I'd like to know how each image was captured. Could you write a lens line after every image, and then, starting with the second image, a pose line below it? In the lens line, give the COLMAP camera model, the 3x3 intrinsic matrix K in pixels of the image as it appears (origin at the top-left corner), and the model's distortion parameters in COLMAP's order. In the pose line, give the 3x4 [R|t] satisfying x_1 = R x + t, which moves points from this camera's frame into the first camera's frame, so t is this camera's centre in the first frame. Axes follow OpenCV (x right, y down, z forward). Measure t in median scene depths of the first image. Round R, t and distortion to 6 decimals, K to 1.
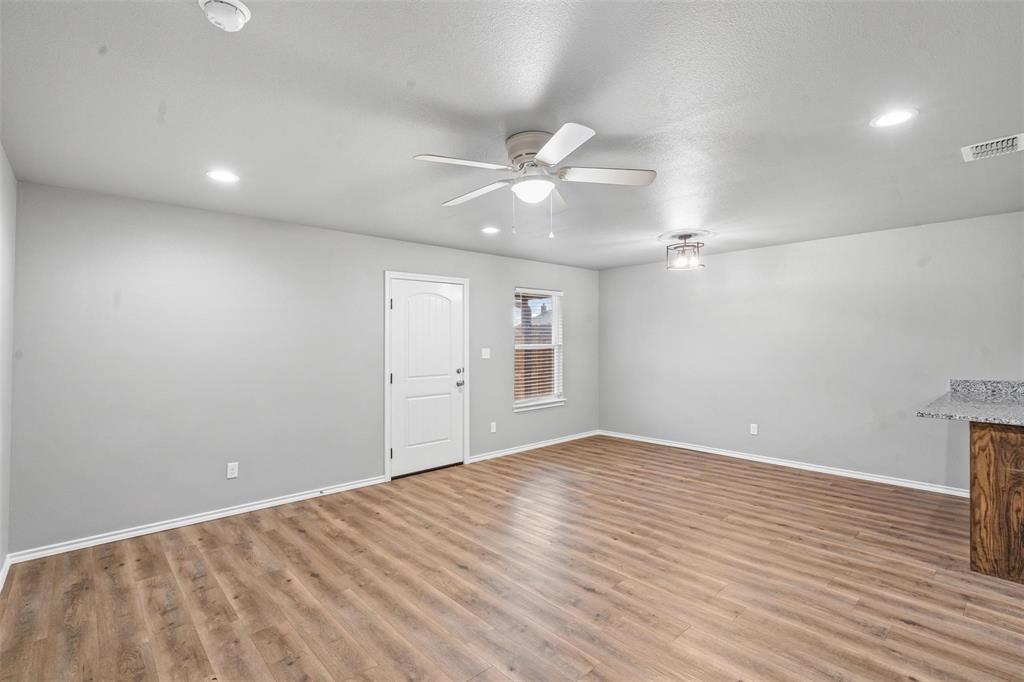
lens RADIAL K [[472.8, 0, 502.2], [0, 472.8, 335.4], [0, 0, 1]] dist [0.000344, 0.000533]
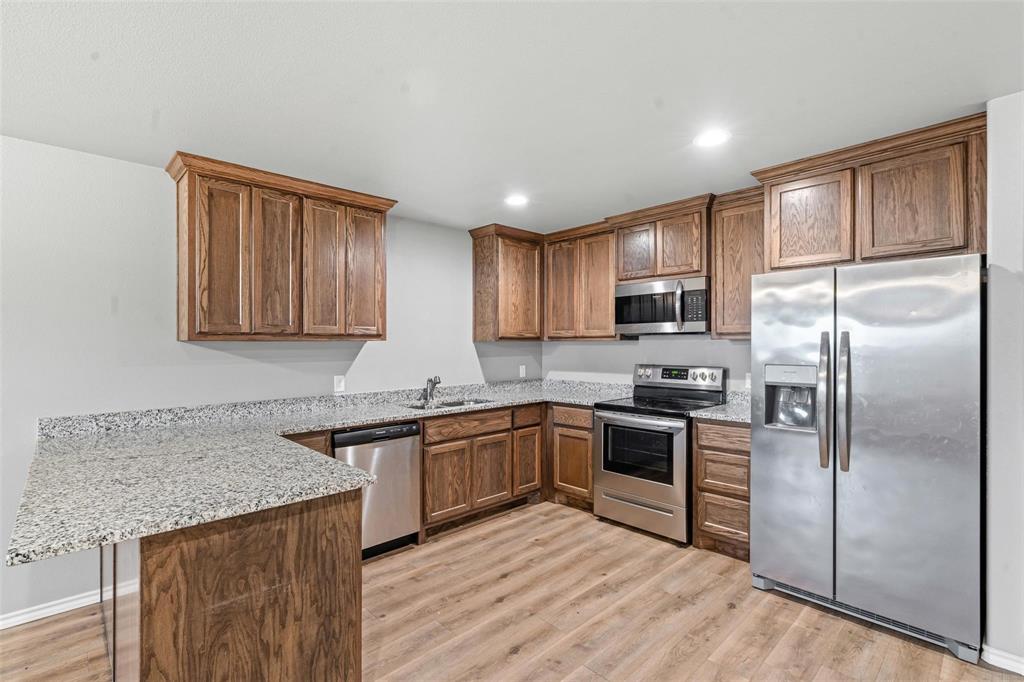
lens RADIAL K [[469.6, 0, 512.8], [0, 469.6, 350.3], [0, 0, 1]] dist [0.000235, 0.000207]
pose [[-0.037688, -0.008387, 0.999254, 0.441199], [-0.009133, 0.999926, 0.008049, 0.001727], [-0.999248, -0.008823, -0.037762, 0.549818]]
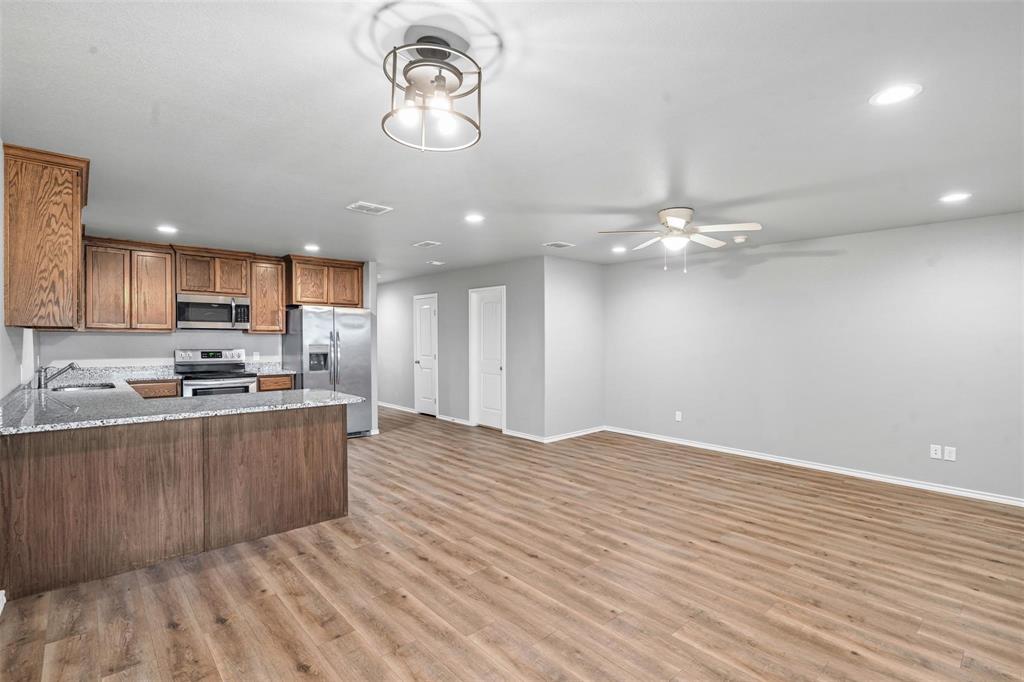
lens RADIAL K [[482.4, 0, 512.0], [0, 482.4, 341.0], [0, 0, 1]] dist [-0.000850, 0.000091]
pose [[-0.999929, 0.000351, -0.011882, 0.456789], [0.000469, 0.999950, -0.009956, 0.029860], [0.011878, -0.009961, -0.999880, 1.885049]]
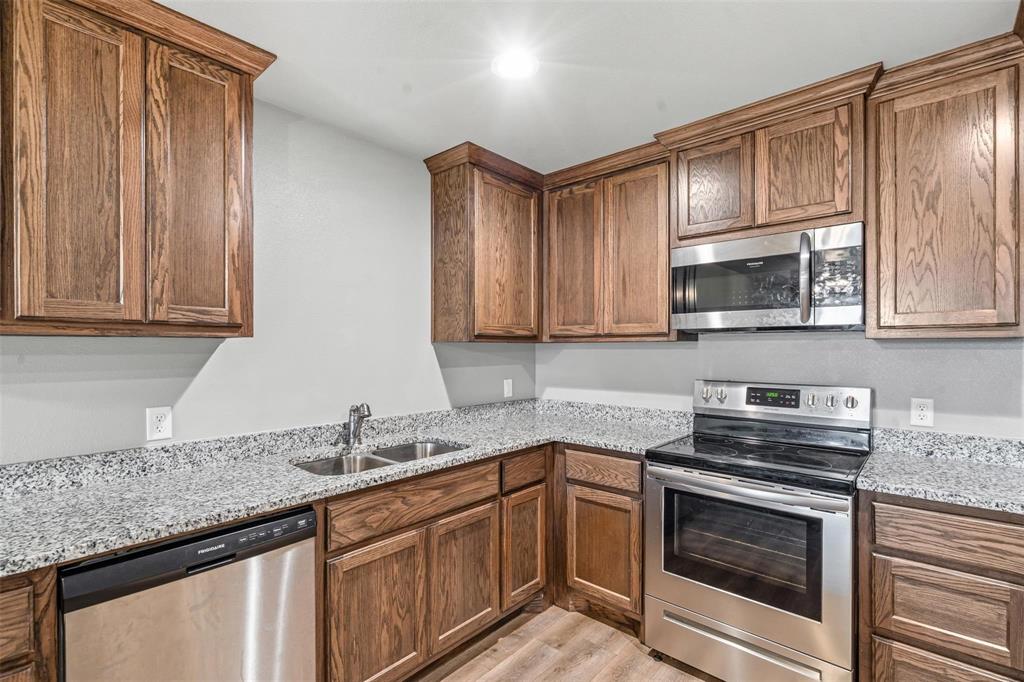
lens RADIAL K [[469.8, 0, 507.6], [0, 469.8, 363.2], [0, 0, 1]] dist [0.001000, 0.000267]
pose [[-0.107619, -0.026724, 0.993833, 0.913058], [-0.012527, 0.999596, 0.025523, 0.002879], [-0.994113, -0.009703, -0.107911, 0.567437]]
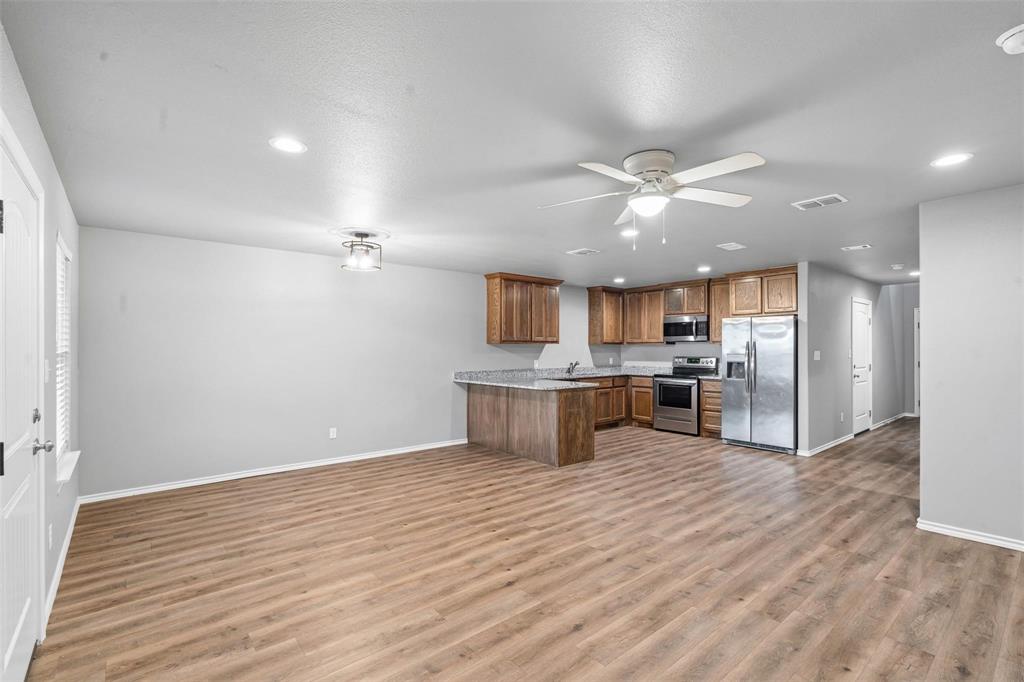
lens RADIAL K [[469.6, 0, 512.8], [0, 469.6, 350.3], [0, 0, 1]] dist [0.000235, 0.000207]
pose [[0.031947, 0.000152, 0.999490, -0.736089], [-0.013932, 0.999903, 0.000293, 0.022473], [-0.999392, -0.013934, 0.031946, 0.918018]]
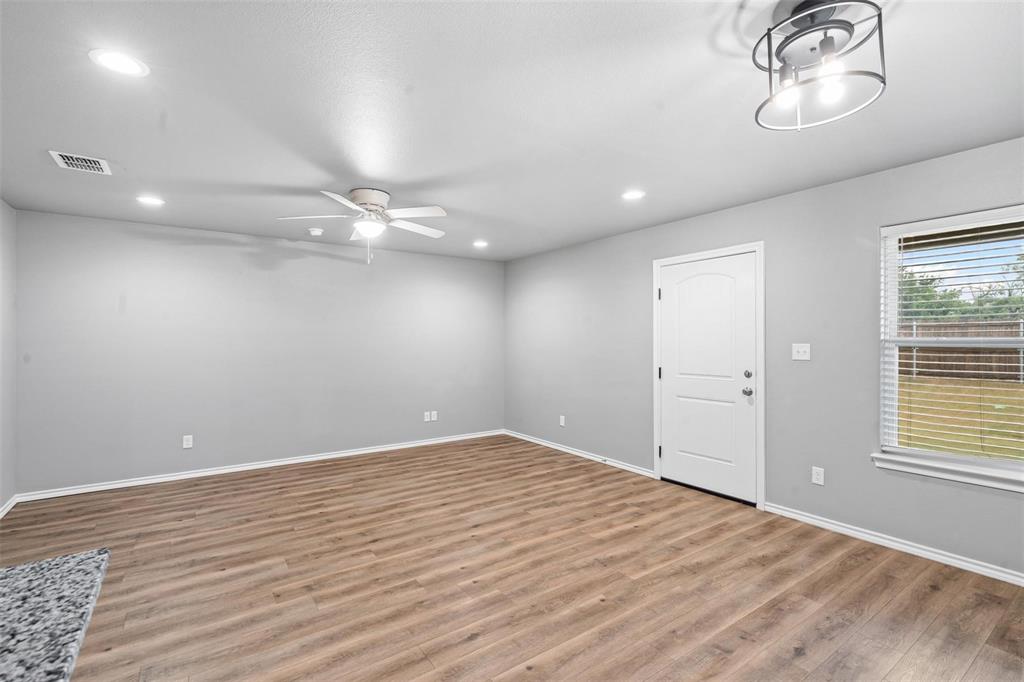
lens RADIAL K [[464.2, 0, 513.8], [0, 464.2, 336.8], [0, 0, 1]] dist [-0.000611, 0.000072]
pose [[-0.112930, 0.002954, -0.993599, 1.005032], [0.020138, 0.999797, 0.000684, 0.017745], [0.993399, -0.019932, -0.112966, 1.139099]]
